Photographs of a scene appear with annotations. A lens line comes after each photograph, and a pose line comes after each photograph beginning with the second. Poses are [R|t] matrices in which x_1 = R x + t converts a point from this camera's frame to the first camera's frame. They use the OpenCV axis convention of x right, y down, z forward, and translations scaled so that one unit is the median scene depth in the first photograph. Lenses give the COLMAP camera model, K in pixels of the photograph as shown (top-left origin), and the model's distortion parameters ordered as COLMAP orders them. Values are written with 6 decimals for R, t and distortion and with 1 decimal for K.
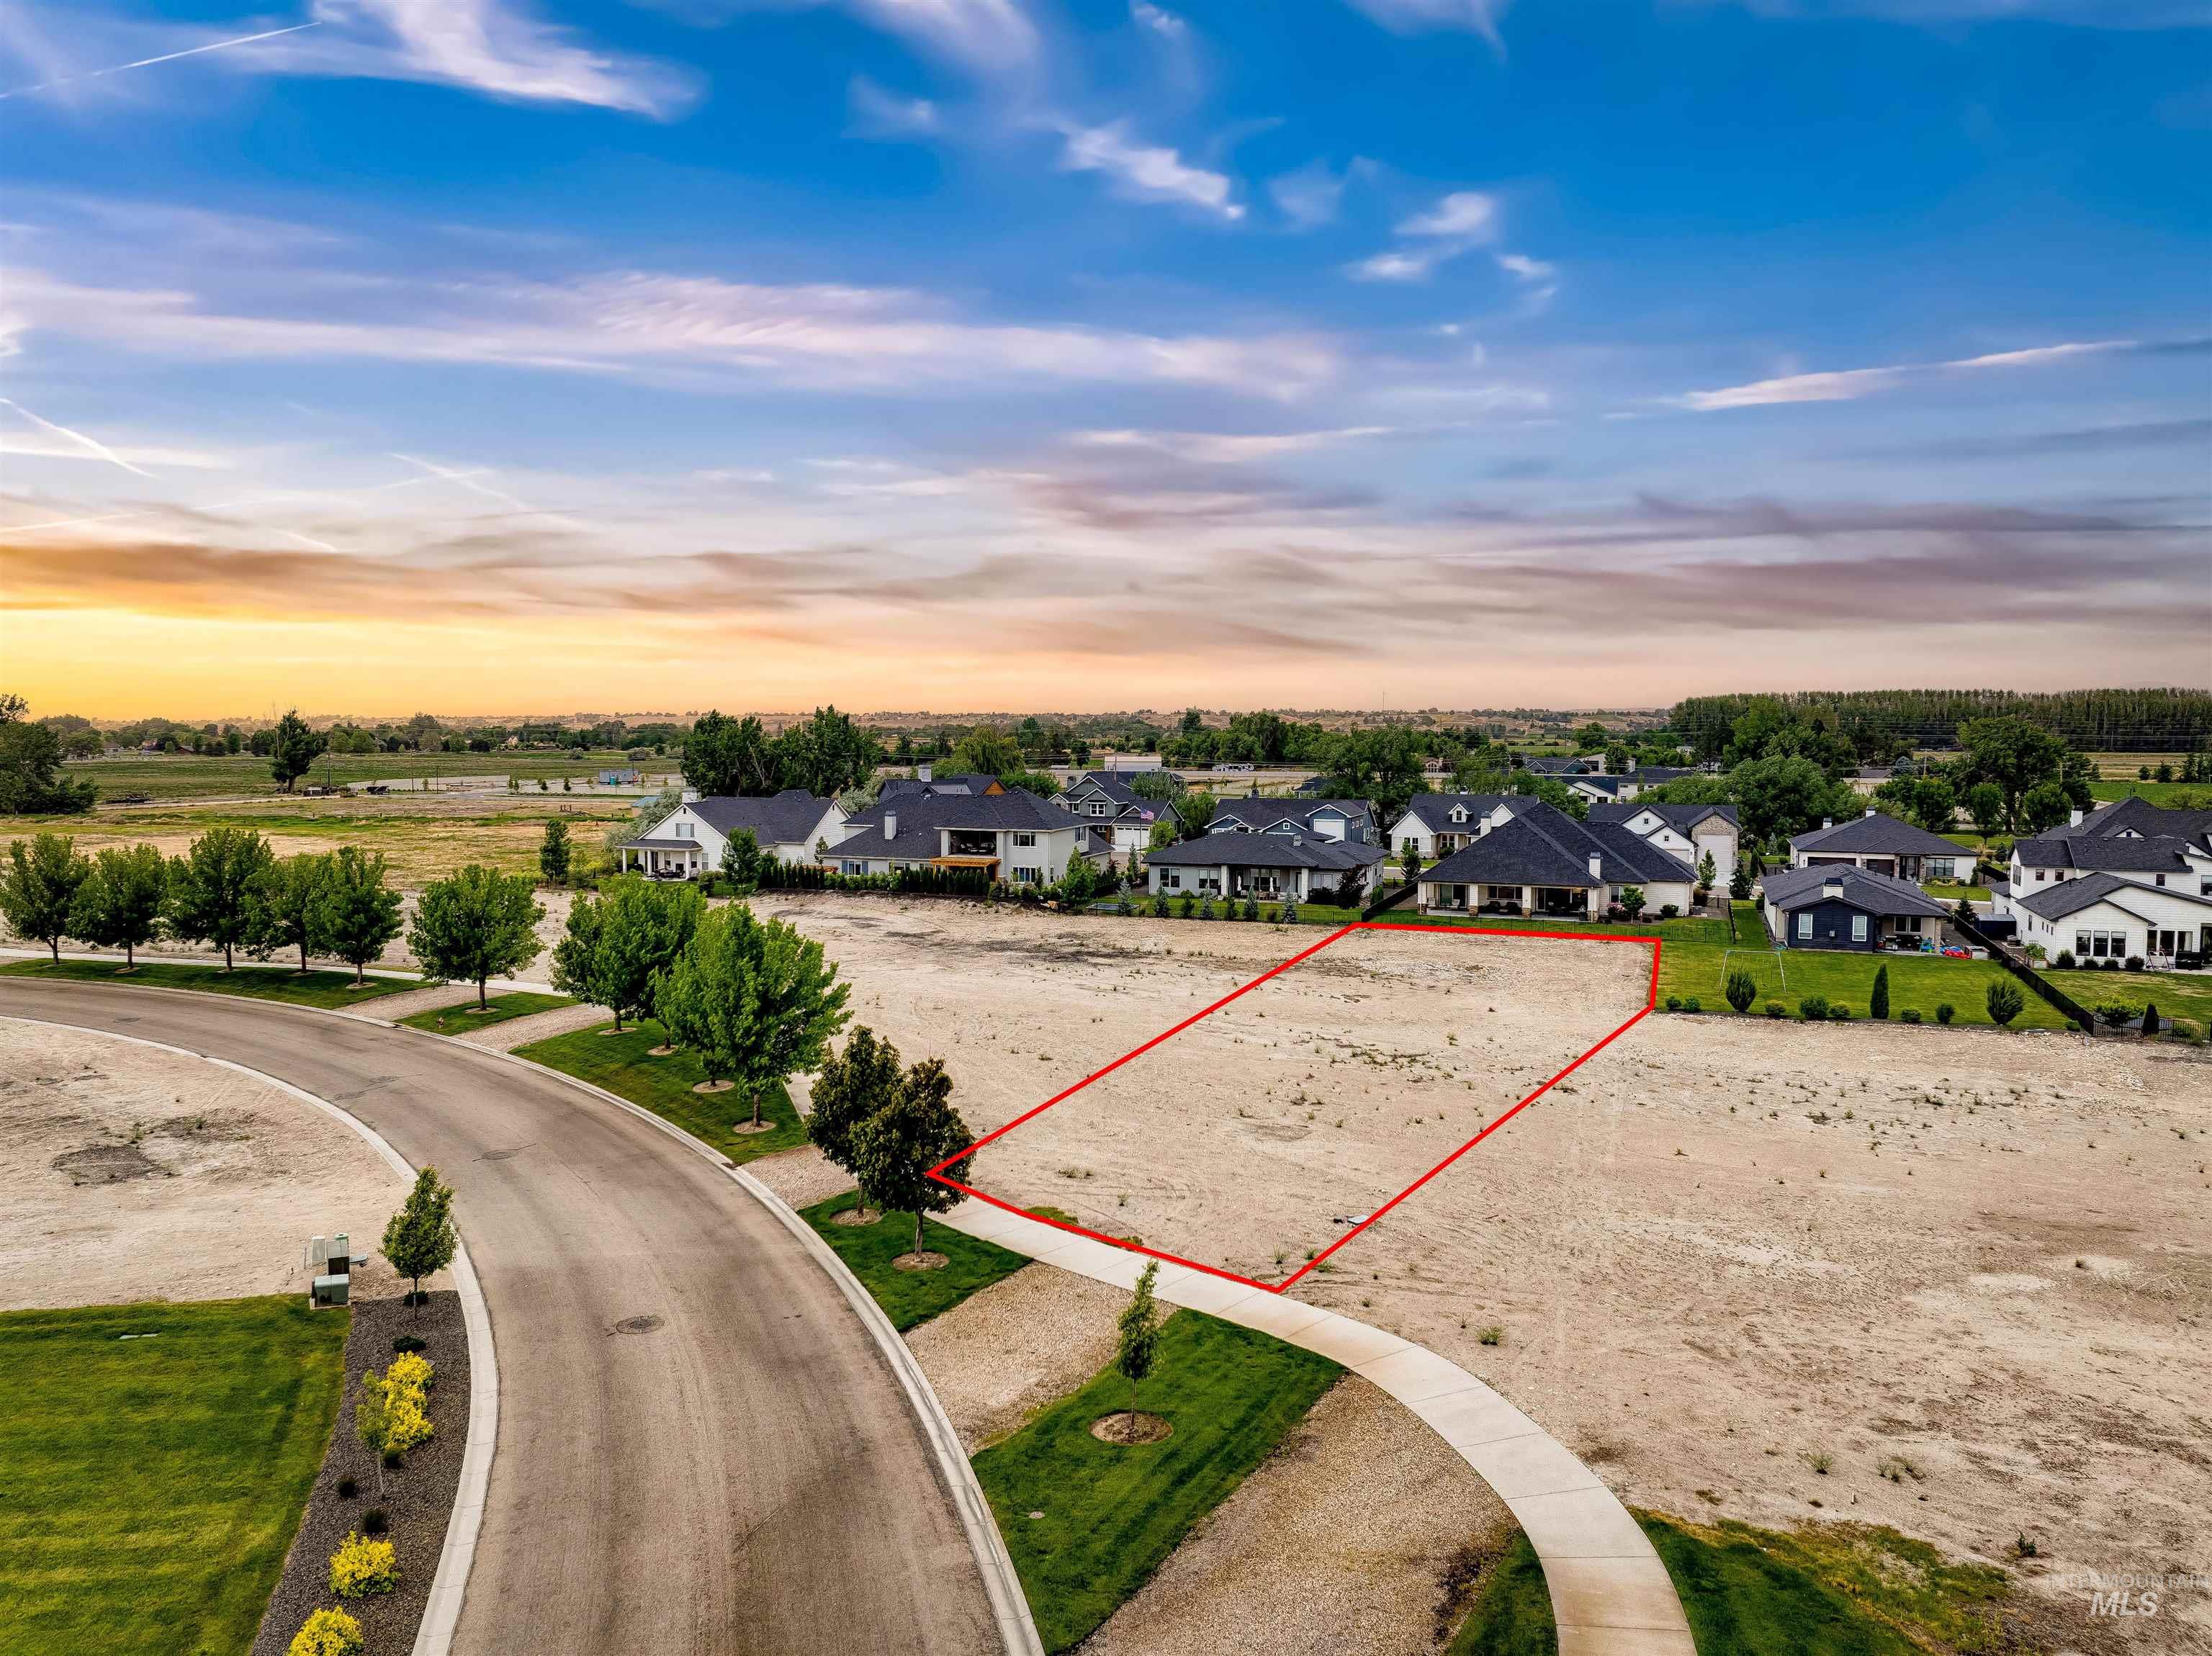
lens RADIAL K [[1711.2, 0, 1106.0], [0, 1711.2, 828.0], [0, 0, 1]] dist [-0.043714, -0.006337]
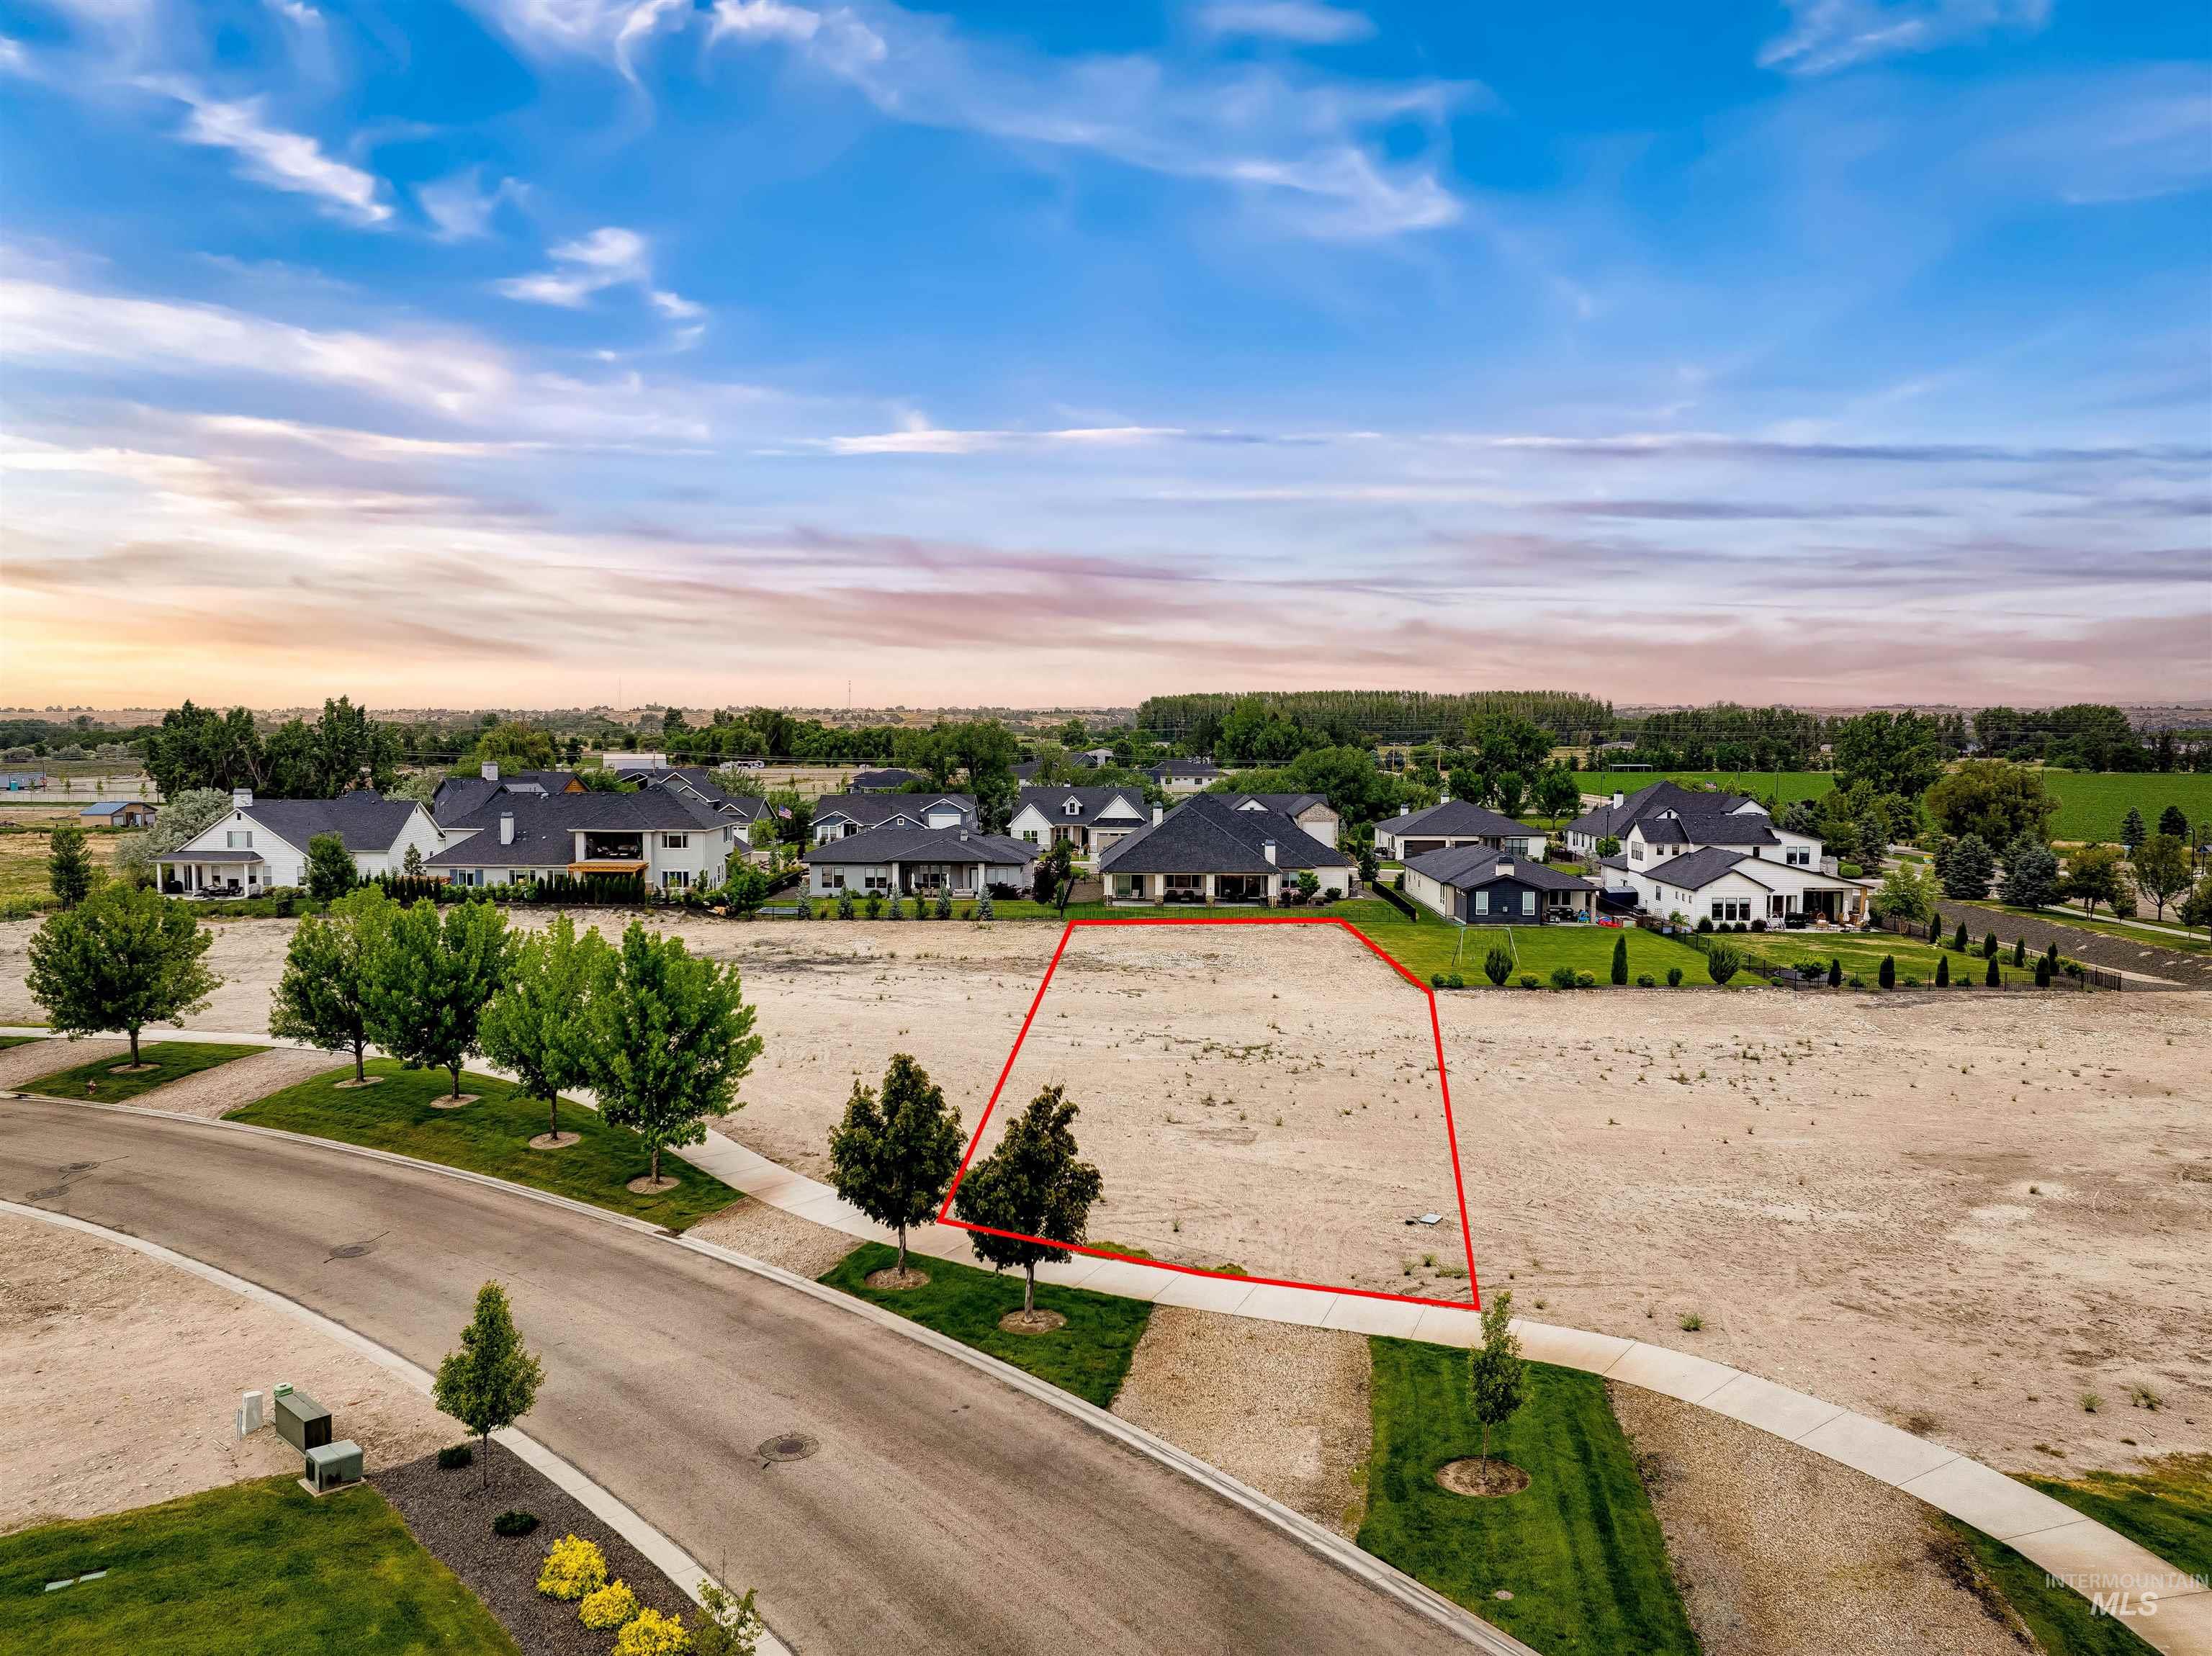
lens RADIAL K [[1679.7, 0, 1106.0], [0, 1679.7, 828.0], [0, 0, 1]] dist [-0.060561, 0.031578]
pose [[0.930265, -0.020179, 0.366334, -0.209711], [0.020042, 0.999790, 0.004178, 0.001200], [-0.366341, 0.003455, 0.930474, 0.111070]]
